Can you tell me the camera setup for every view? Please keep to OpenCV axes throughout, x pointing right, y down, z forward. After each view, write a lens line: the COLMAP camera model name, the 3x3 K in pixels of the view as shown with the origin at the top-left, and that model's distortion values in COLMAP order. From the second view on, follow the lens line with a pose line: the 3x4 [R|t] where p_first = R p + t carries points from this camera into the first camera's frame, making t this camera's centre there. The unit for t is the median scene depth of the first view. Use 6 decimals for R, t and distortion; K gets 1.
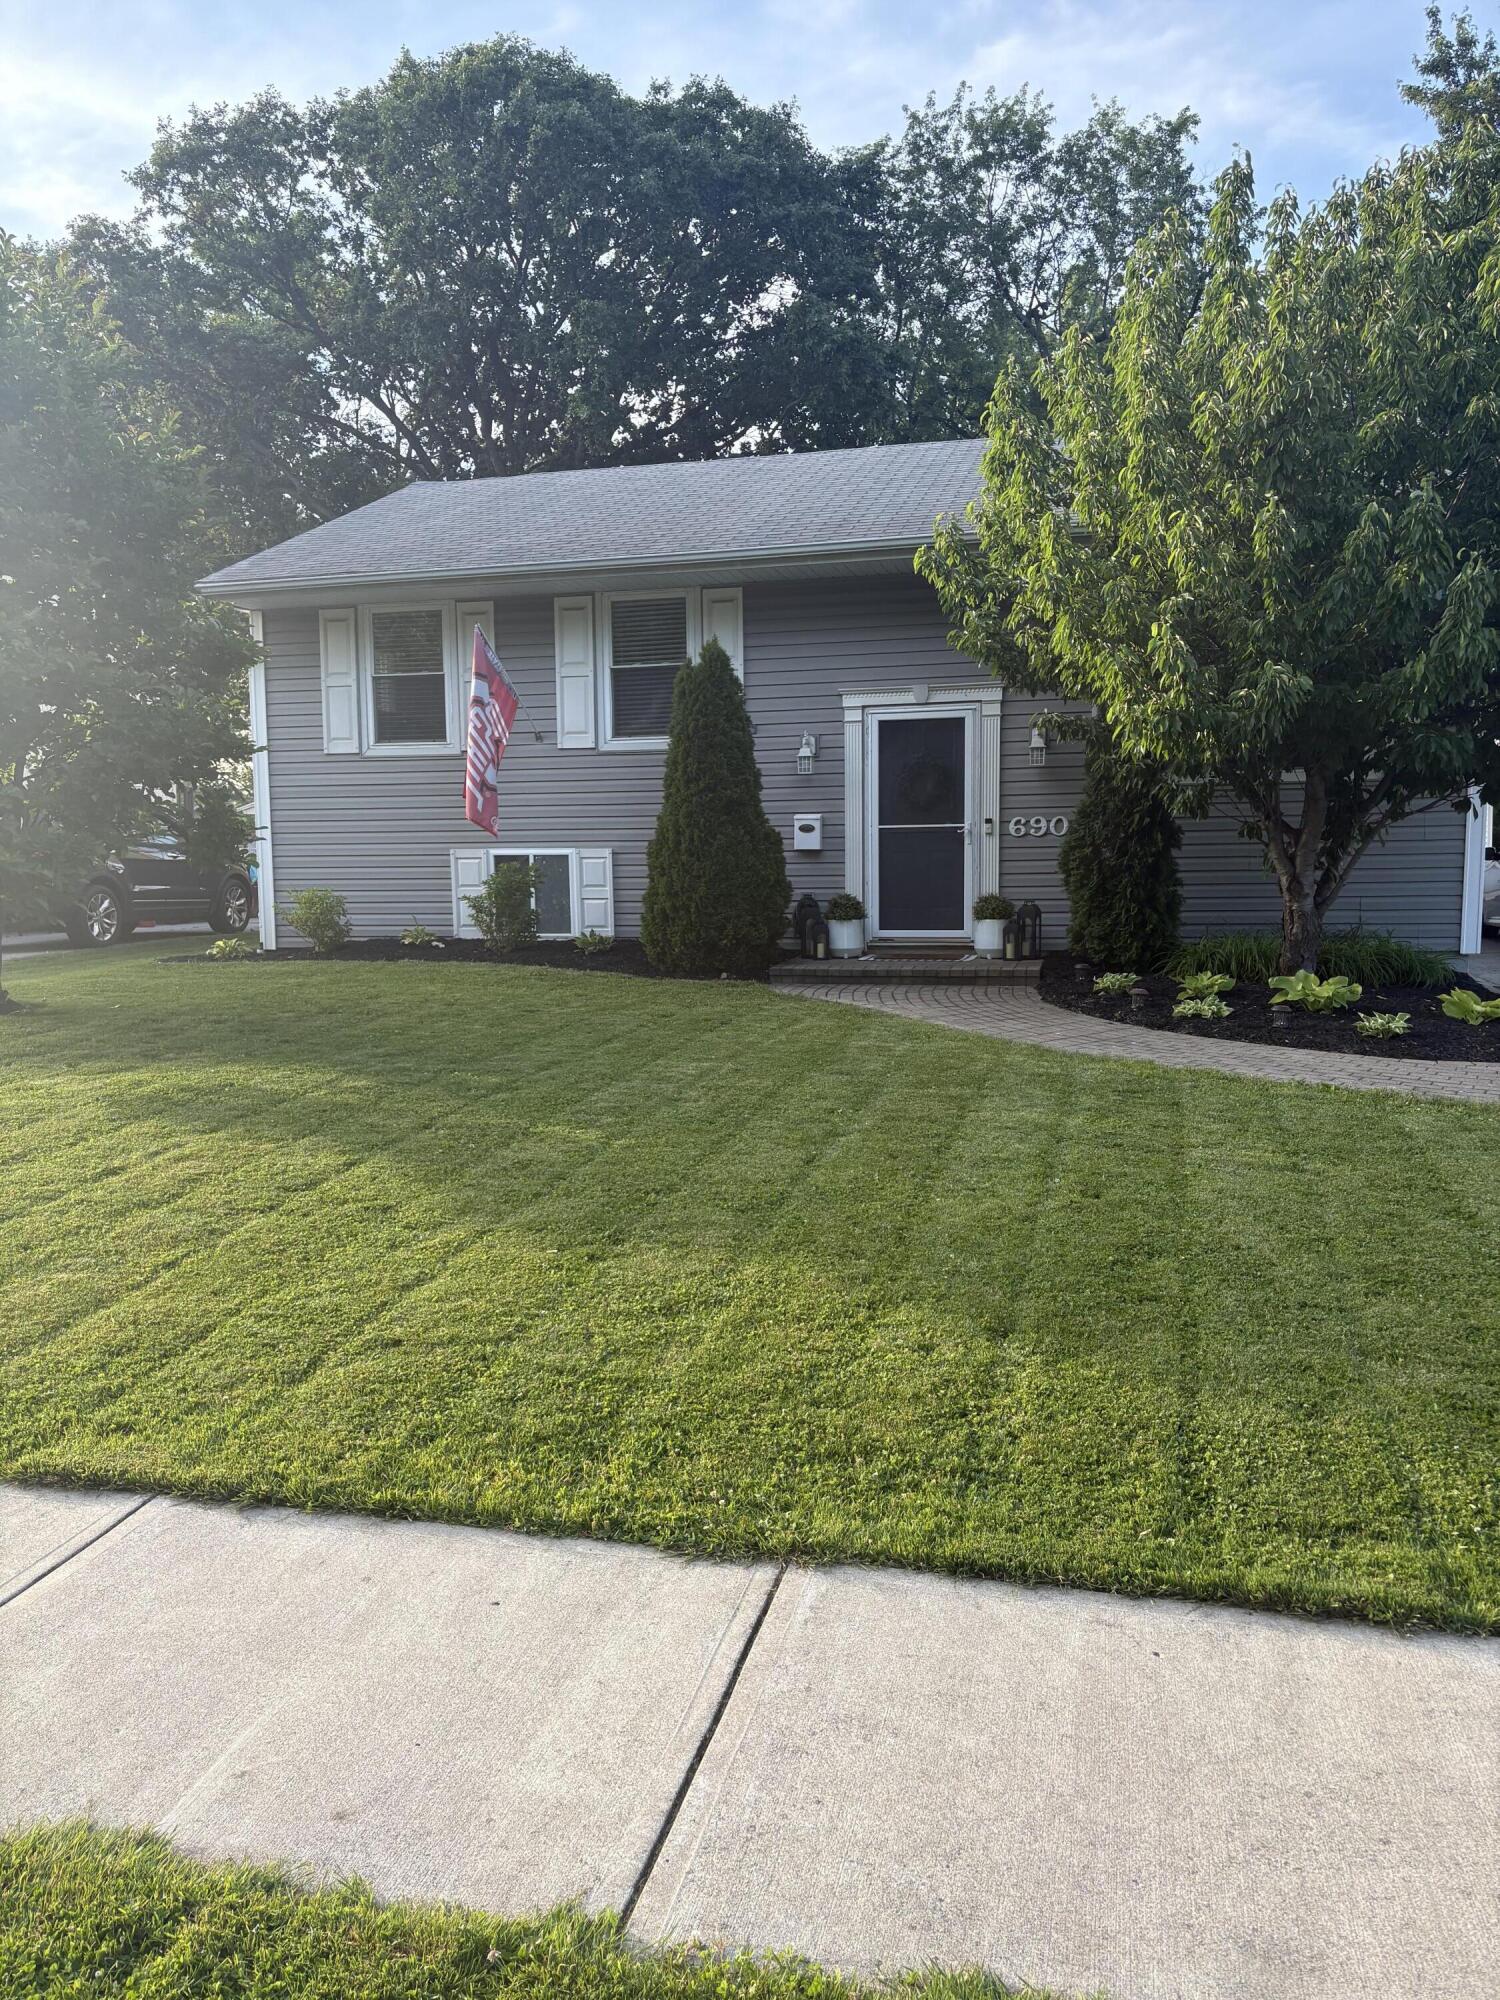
lens RADIAL K [[1497.4, 0, 747.4], [0, 1497.4, 1001.1], [0, 0, 1]] dist [0.020067, -0.001497]
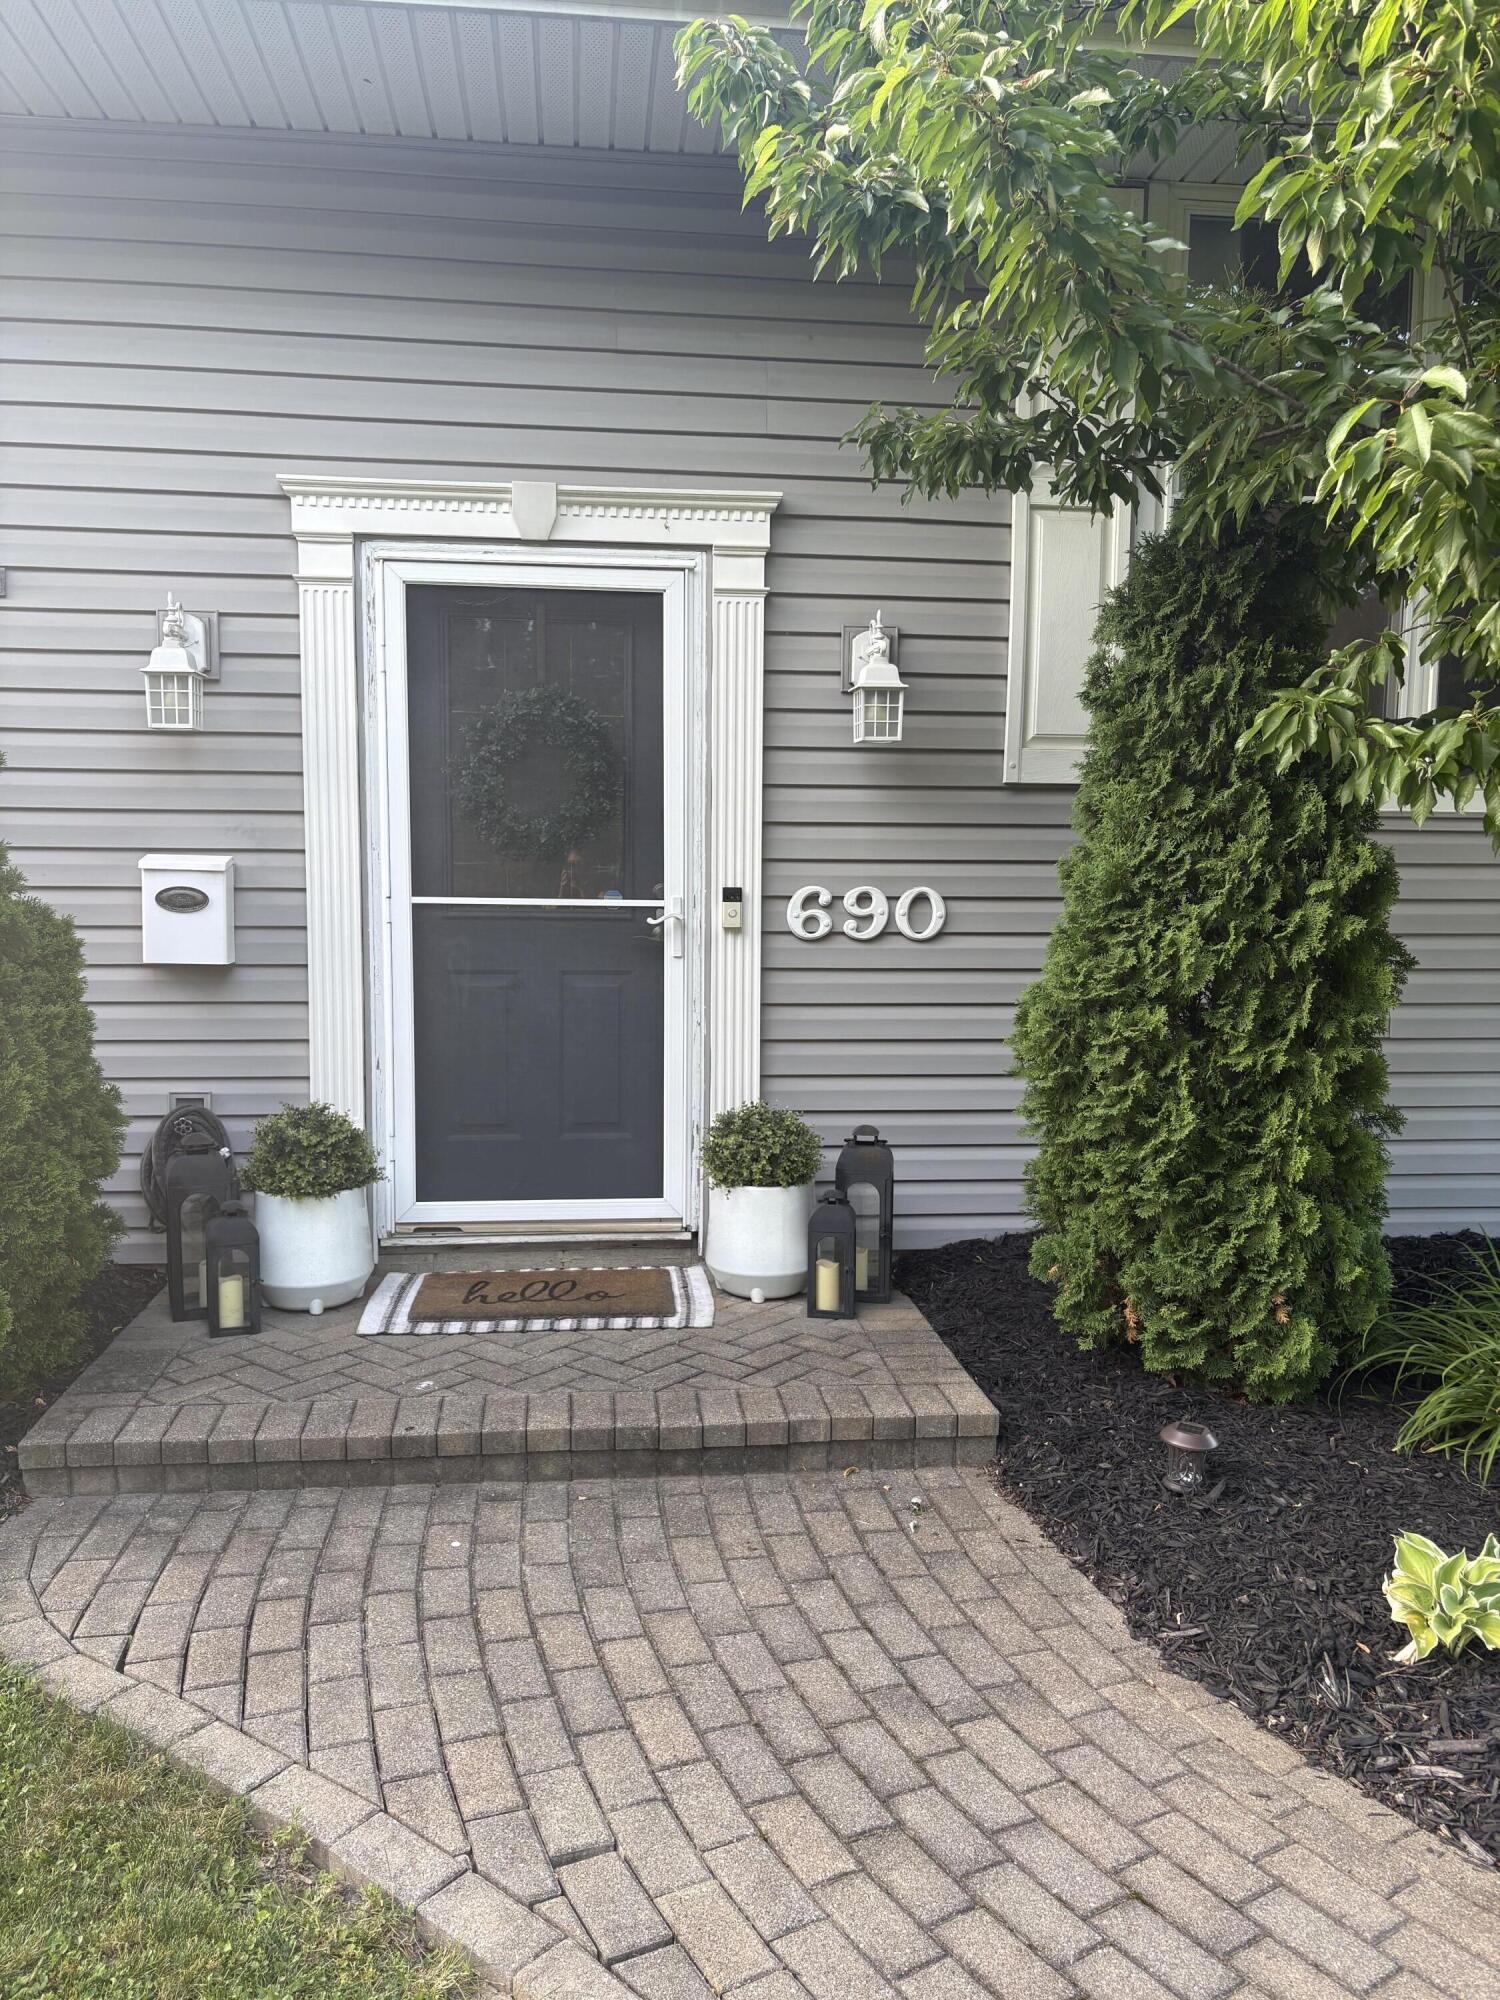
lens RADIAL K [[1497.4, 0, 767.0], [0, 1497.4, 1055.8], [0, 0, 1]] dist [0.020067, -0.001497]
pose [[0.931507, -0.016346, 0.363355, 0.039794], [0.010012, 0.999763, 0.019310, -0.088697], [-0.363585, -0.014350, 0.931451, 0.667429]]
